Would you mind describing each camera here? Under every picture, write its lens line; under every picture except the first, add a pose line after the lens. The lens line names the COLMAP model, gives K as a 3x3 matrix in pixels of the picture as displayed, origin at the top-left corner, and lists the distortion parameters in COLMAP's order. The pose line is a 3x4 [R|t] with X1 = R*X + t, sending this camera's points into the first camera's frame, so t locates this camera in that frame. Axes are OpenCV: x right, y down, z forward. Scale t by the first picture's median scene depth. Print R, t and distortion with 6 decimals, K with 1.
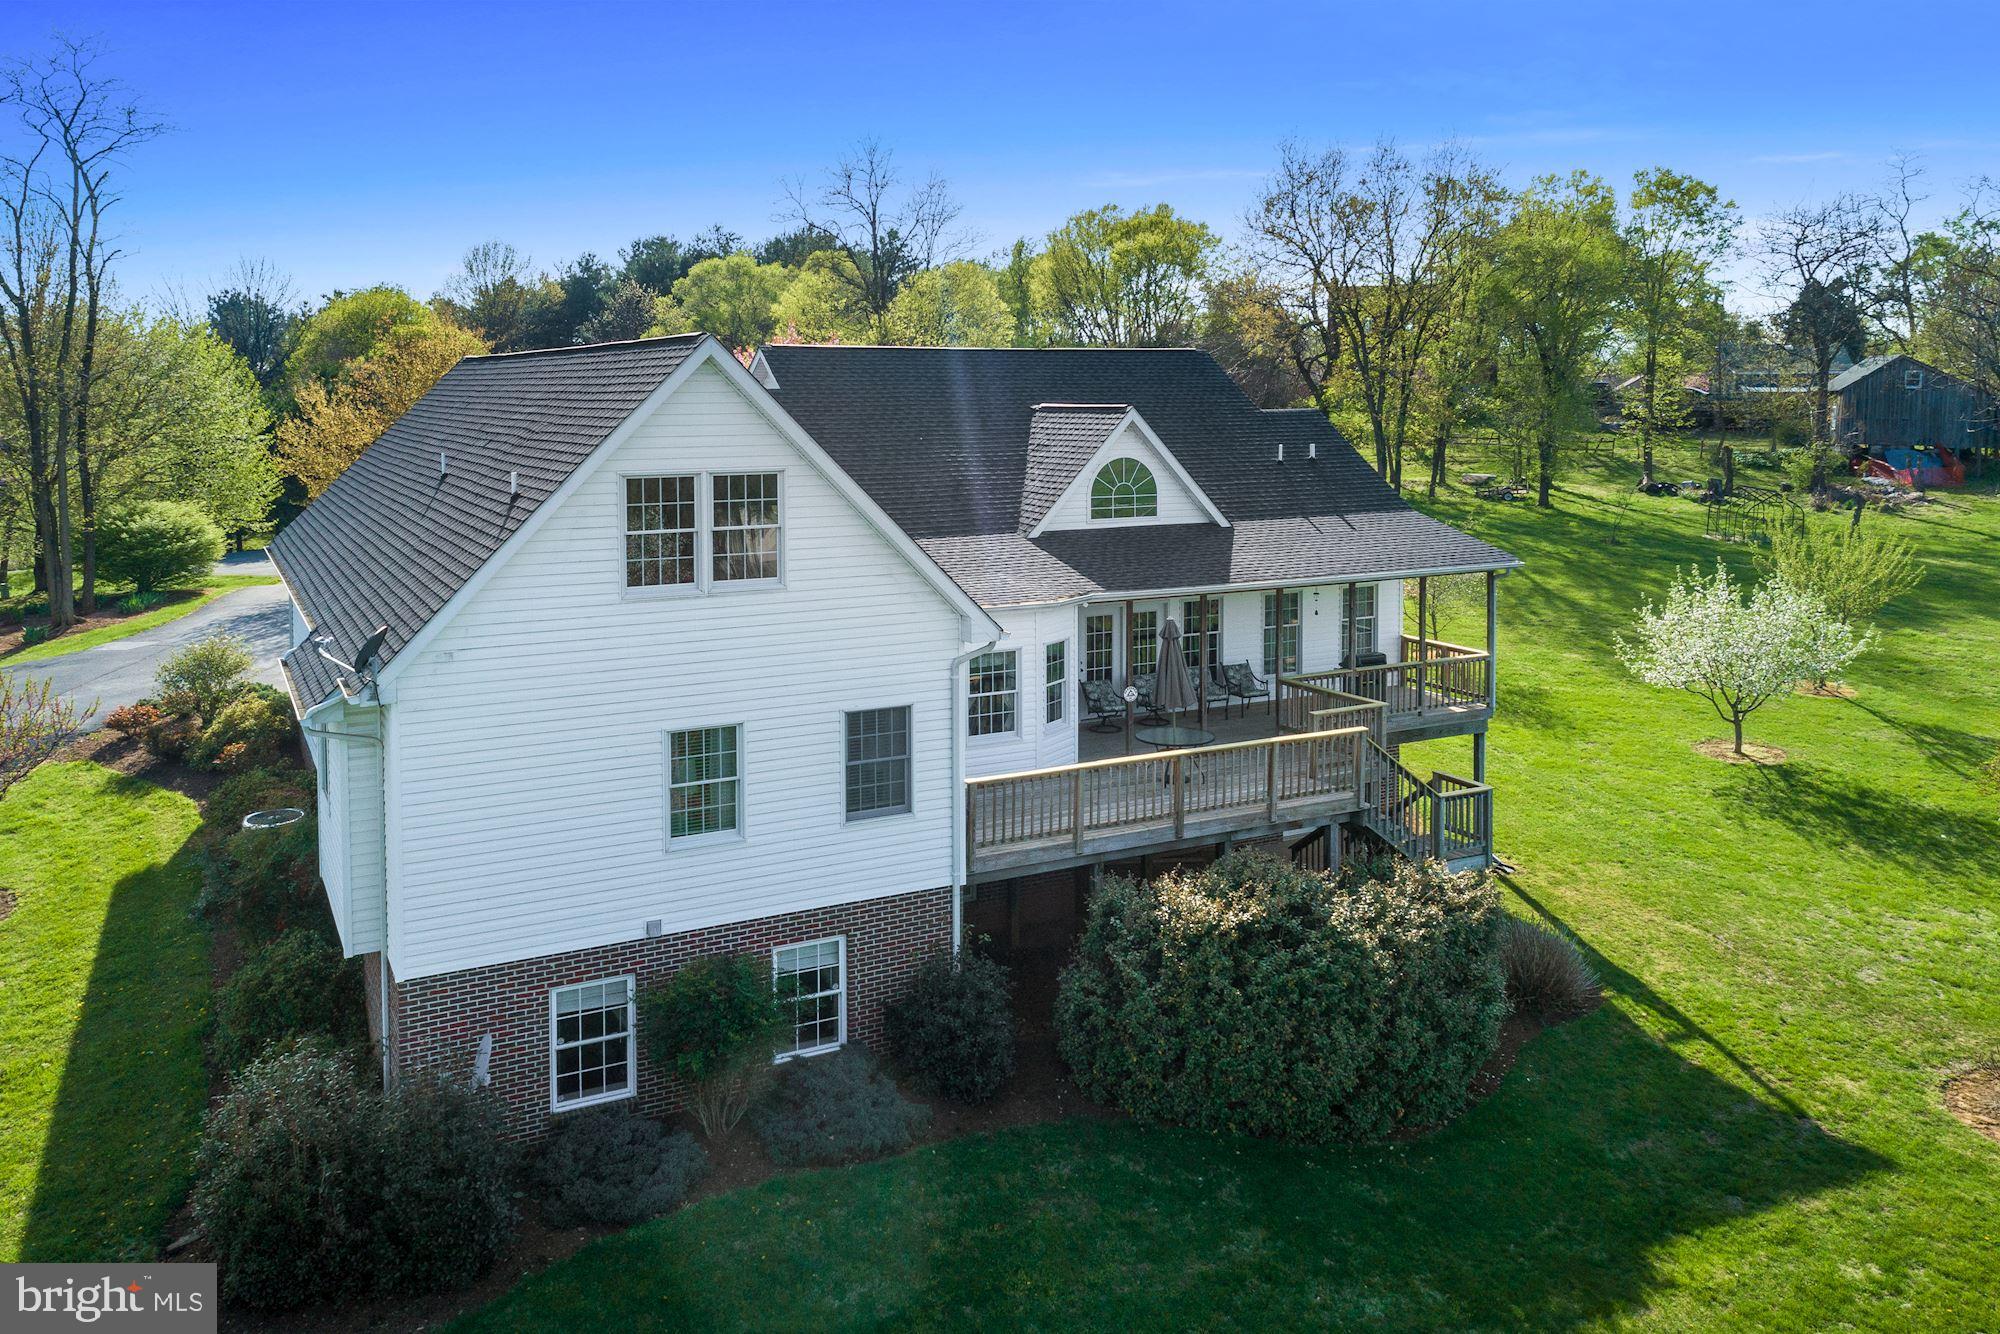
lens RADIAL K [[1531.7, 0, 984.8], [0, 1531.7, 658.4], [0, 0, 1]] dist [0.024218, 0.009013]
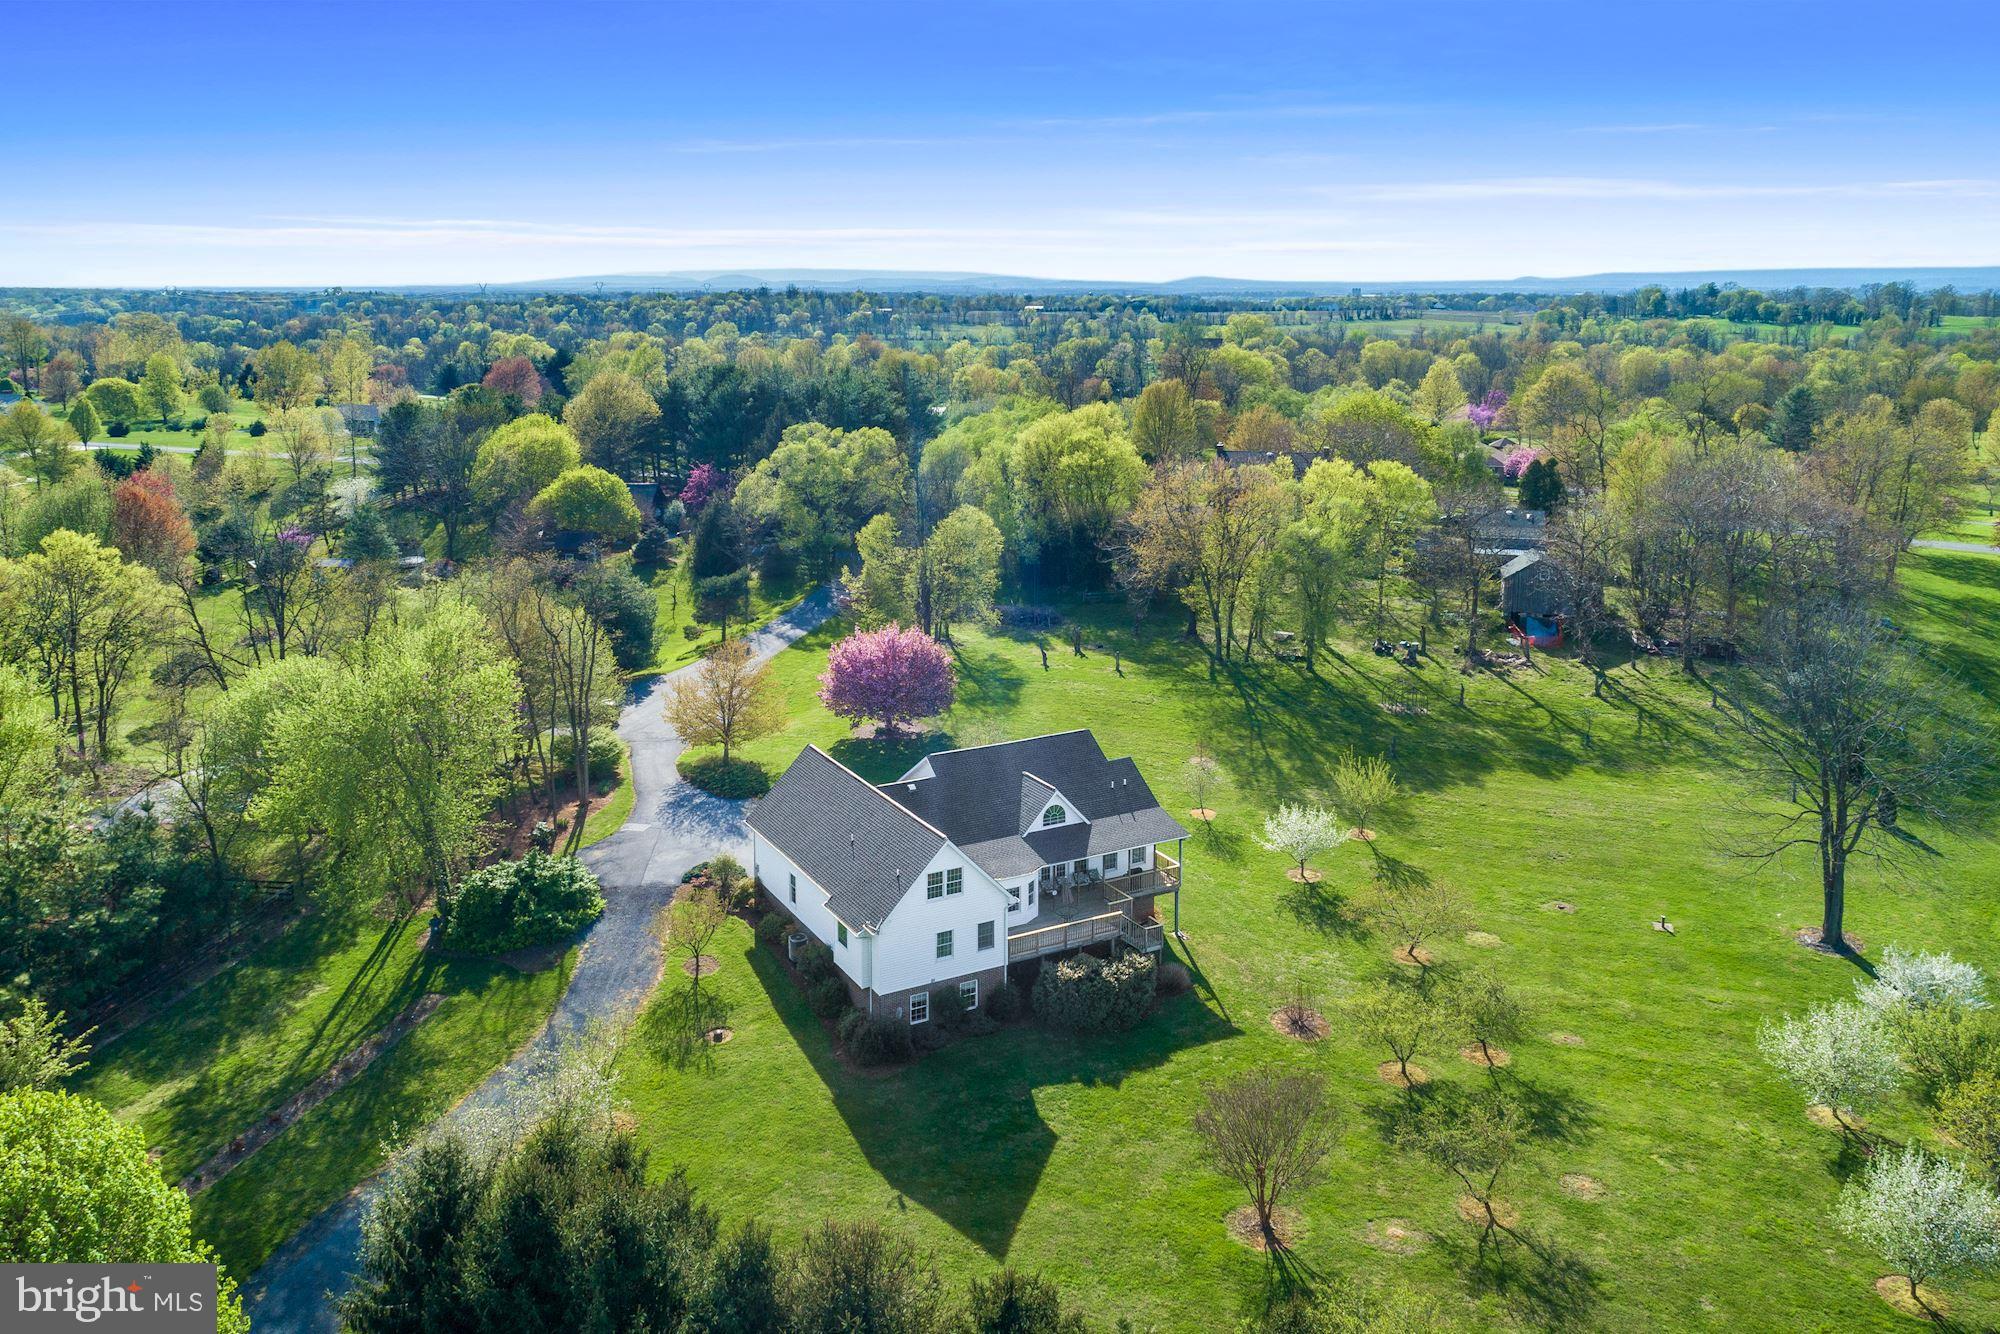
lens RADIAL K [[1531.7, 0, 995.1], [0, 1531.7, 655.2], [0, 0, 1]] dist [0.024218, 0.009013]
pose [[0.999683, -0.001949, 0.025099, -0.127485], [0.000257, 0.997737, 0.067234, -0.805004], [-0.025173, -0.067207, 0.997421, -2.524140]]
